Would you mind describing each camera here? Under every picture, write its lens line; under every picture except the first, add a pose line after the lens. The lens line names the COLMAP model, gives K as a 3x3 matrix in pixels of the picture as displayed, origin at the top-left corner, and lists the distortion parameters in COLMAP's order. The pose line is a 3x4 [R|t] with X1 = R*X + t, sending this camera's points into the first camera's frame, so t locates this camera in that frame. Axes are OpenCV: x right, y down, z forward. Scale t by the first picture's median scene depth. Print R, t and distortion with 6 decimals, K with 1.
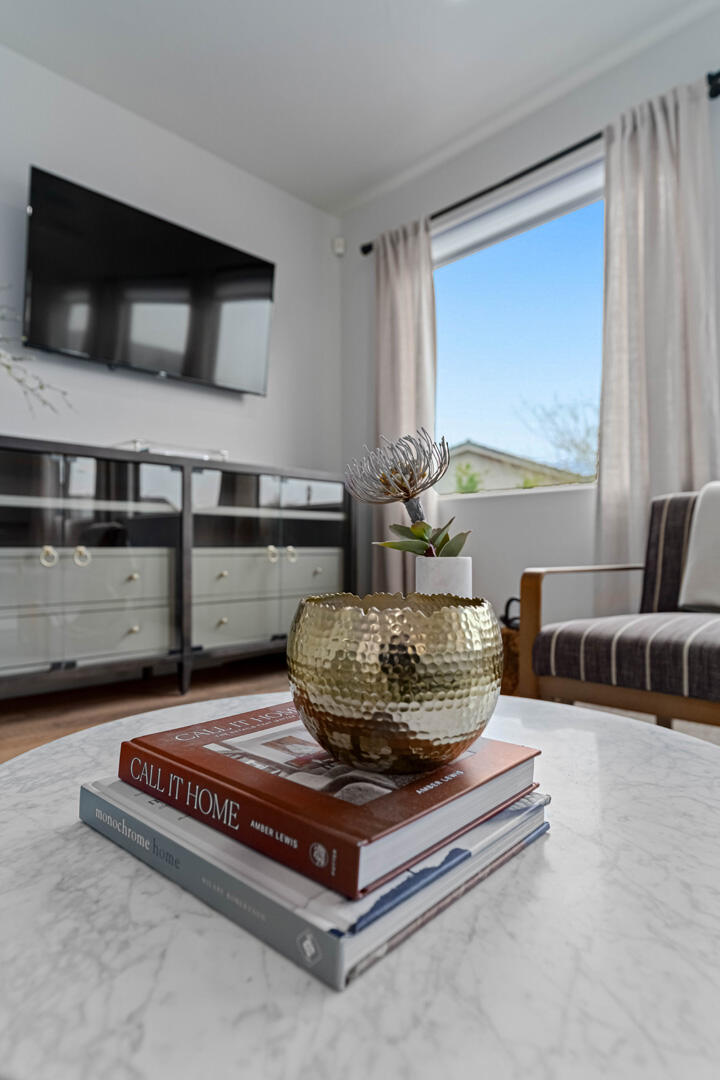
lens RADIAL K [[623.2, 0, 360.0], [0, 623.2, 540.0], [0, 0, 1]] dist [-0.007975, -0.000439]
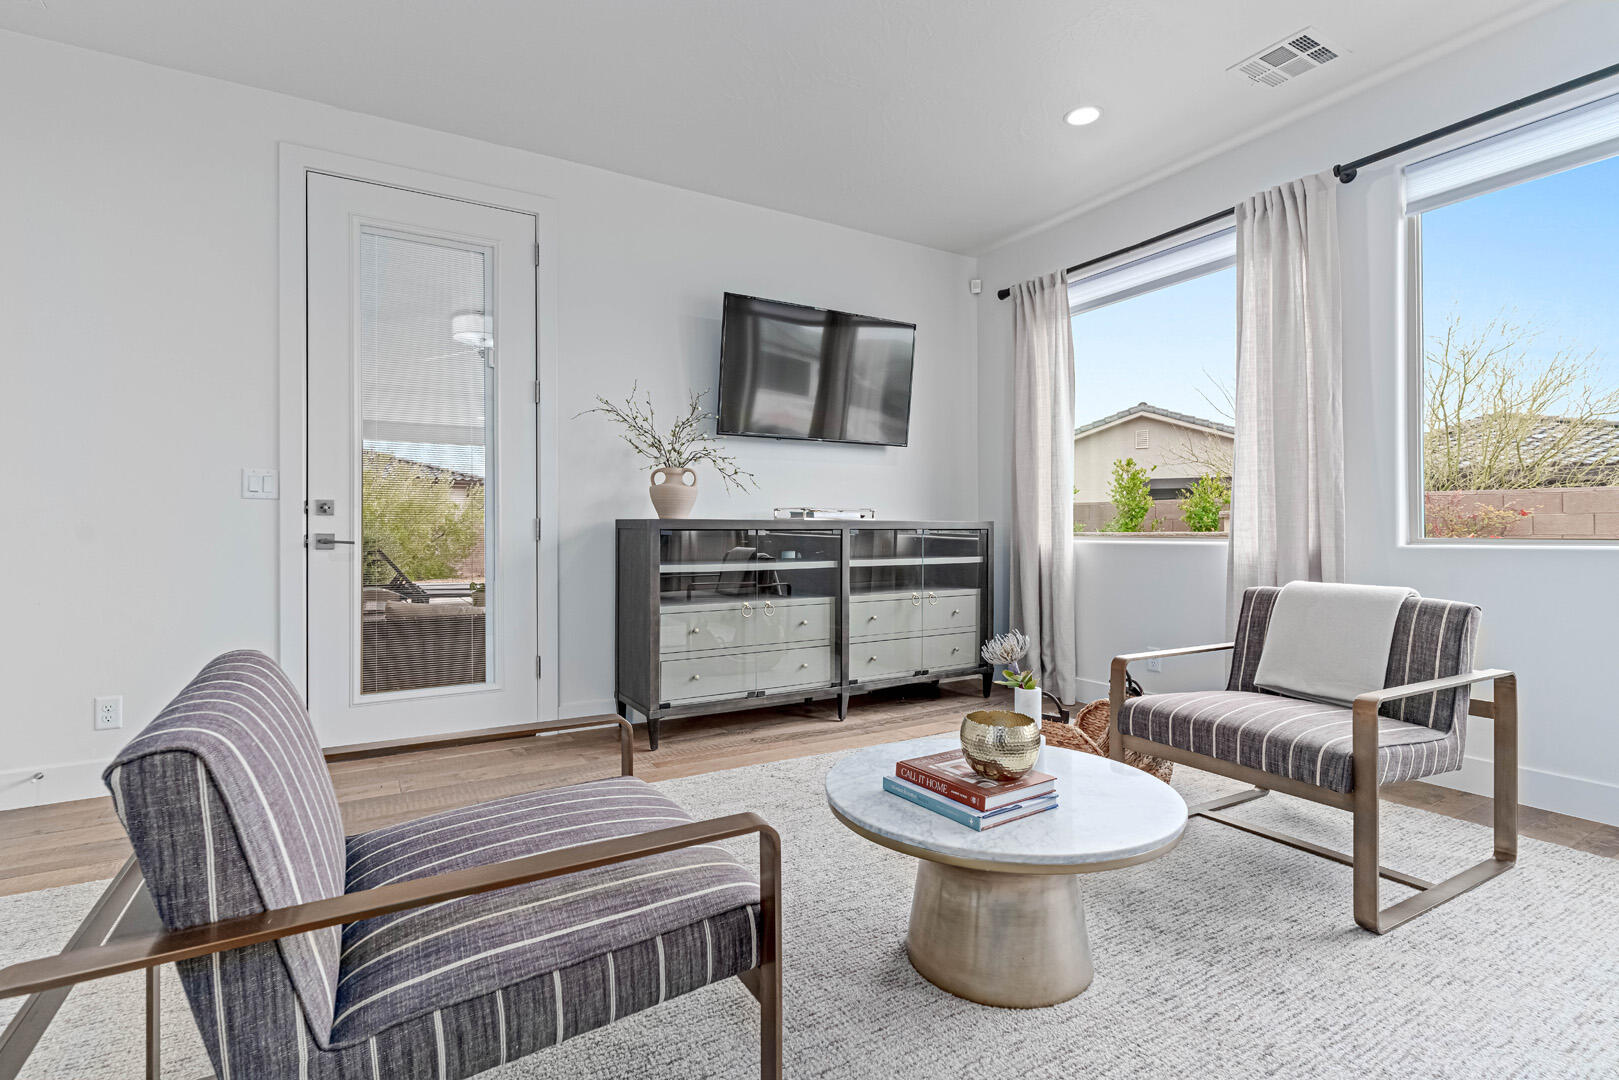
lens RADIAL K [[761.5, 0, 805.9], [0, 761.5, 523.6], [0, 0, 1]] dist [-0.000512, 0.000127]
pose [[0.968303, -0.001084, -0.249777, 0.013049], [0.002218, 0.999988, 0.004261, -0.151739], [0.249769, -0.004680, 0.968294, -0.479201]]
